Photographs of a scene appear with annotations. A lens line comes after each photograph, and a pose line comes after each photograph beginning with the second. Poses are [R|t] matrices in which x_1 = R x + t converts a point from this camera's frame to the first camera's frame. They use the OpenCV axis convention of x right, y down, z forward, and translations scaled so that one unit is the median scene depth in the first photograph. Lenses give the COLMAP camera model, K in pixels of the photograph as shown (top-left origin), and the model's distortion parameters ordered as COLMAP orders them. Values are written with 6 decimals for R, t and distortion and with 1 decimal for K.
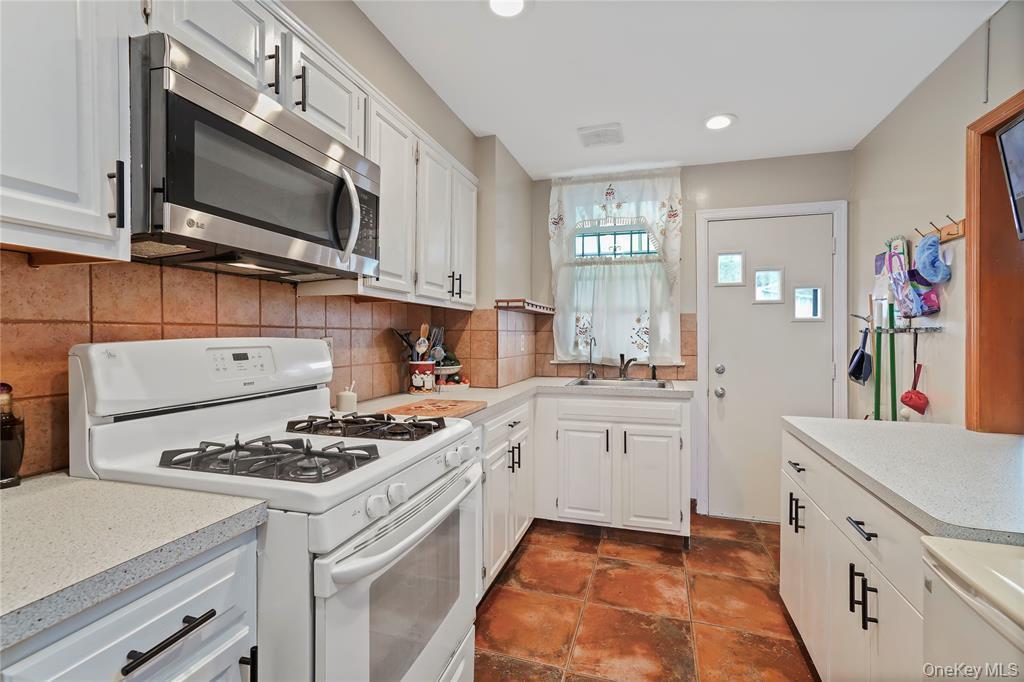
lens RADIAL K [[468.7, 0, 513.1], [0, 468.7, 339.3], [0, 0, 1]] dist [0.016979, 0.000564]
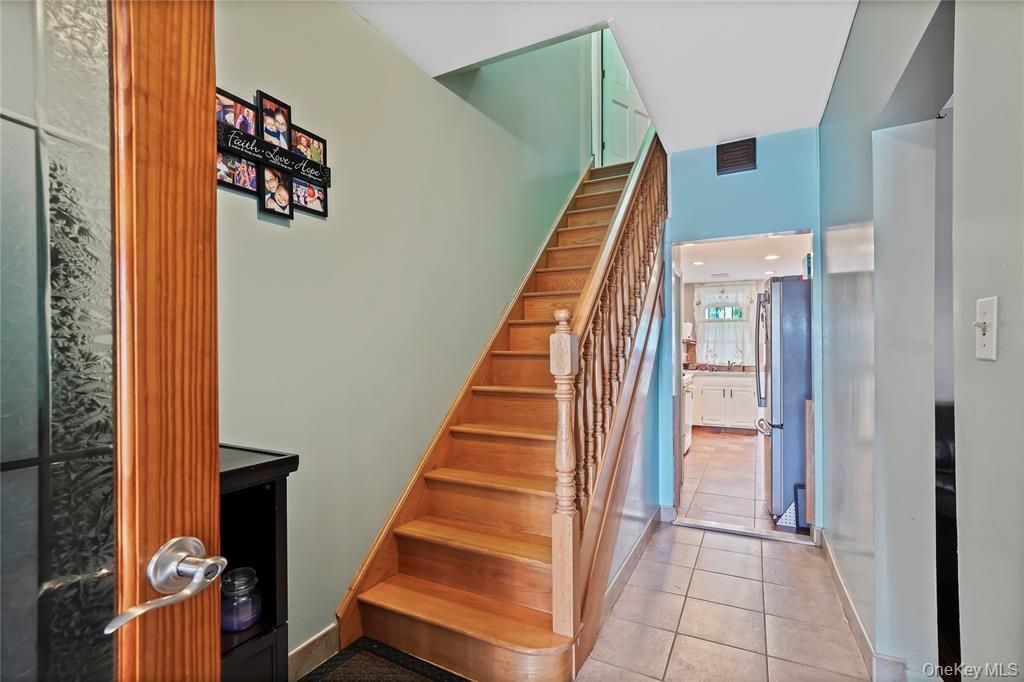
lens RADIAL K [[468.7, 0, 509.6], [0, 468.7, 346.1], [0, 0, 1]] dist [0.016979, 0.000564]
pose [[0.982468, -0.006772, -0.186310, -0.402645], [0.005518, 0.999959, -0.007246, -0.032073], [0.186352, 0.006091, 0.982464, -1.498903]]
